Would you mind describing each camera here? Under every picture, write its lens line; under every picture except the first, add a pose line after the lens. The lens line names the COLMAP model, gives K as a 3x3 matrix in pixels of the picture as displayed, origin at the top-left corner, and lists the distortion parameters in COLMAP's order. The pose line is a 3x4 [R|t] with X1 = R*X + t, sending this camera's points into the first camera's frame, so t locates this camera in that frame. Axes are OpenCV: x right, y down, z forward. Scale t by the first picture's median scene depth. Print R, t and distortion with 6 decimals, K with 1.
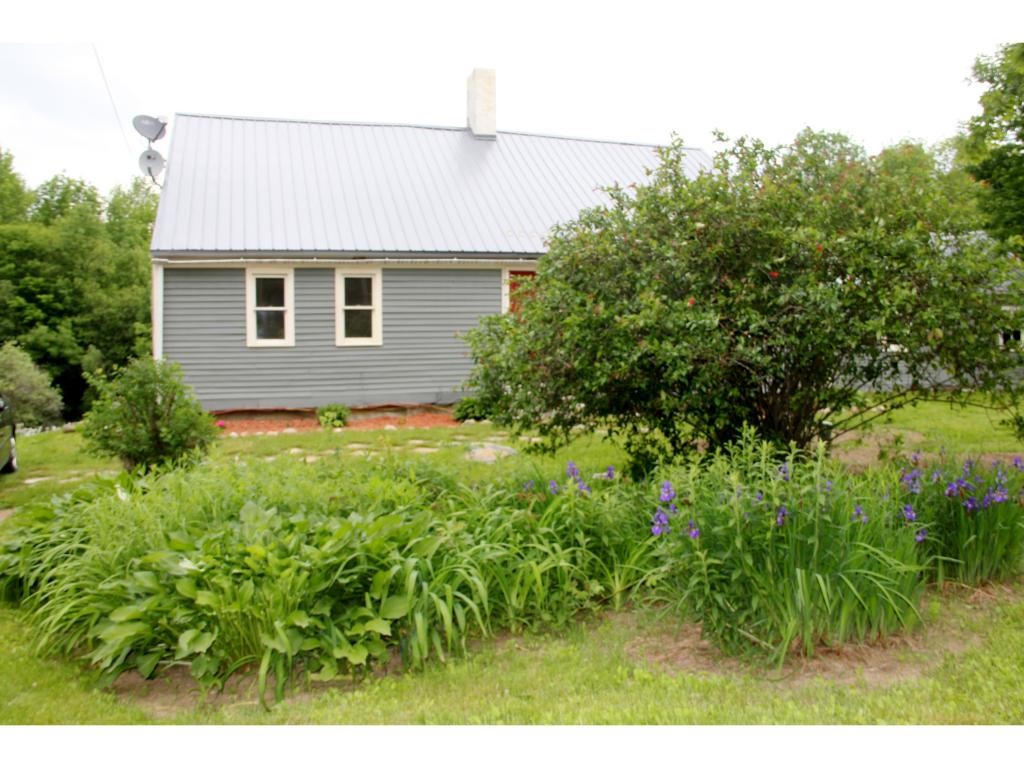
lens RADIAL K [[1102.9, 0, 512.0], [0, 1102.9, 384.8], [0, 0, 1]] dist [-0.017246, 0.000000]
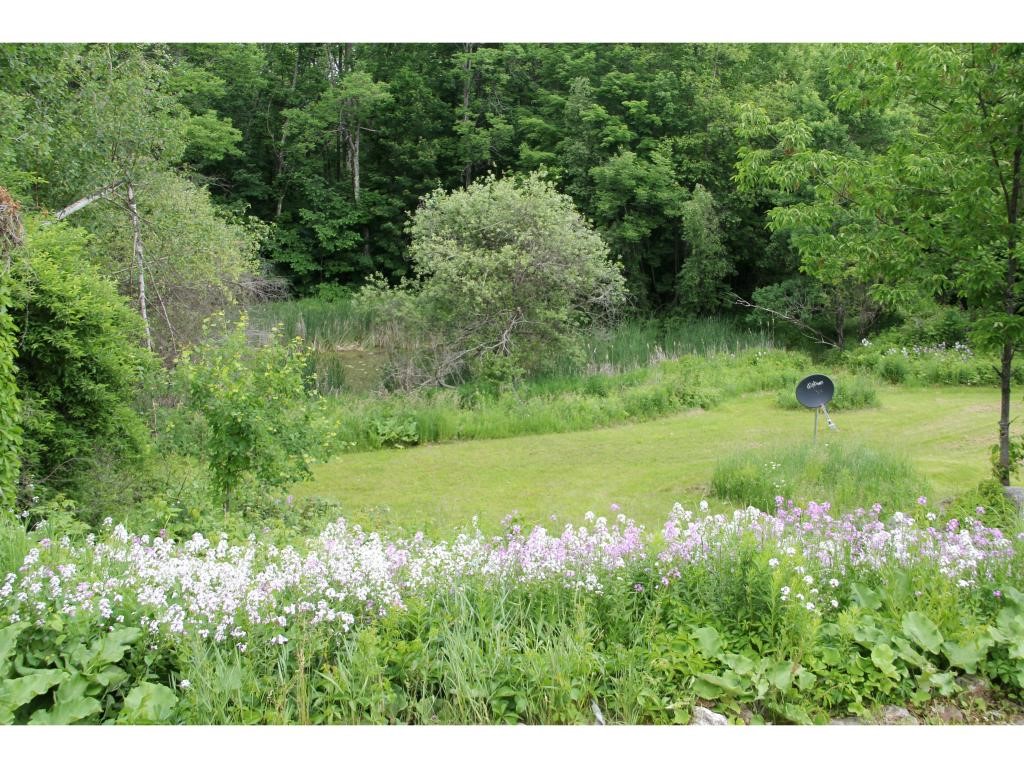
lens RADIAL K [[1109.2, 0, 511.6], [0, 1109.2, 384.1], [0, 0, 1]] dist [0.012913, 0.000000]
pose [[0.840288, 0.112250, -0.530393, -0.136095], [-0.040614, 0.988615, 0.144883, -0.012124], [0.540617, -0.100202, 0.835280, 0.428675]]
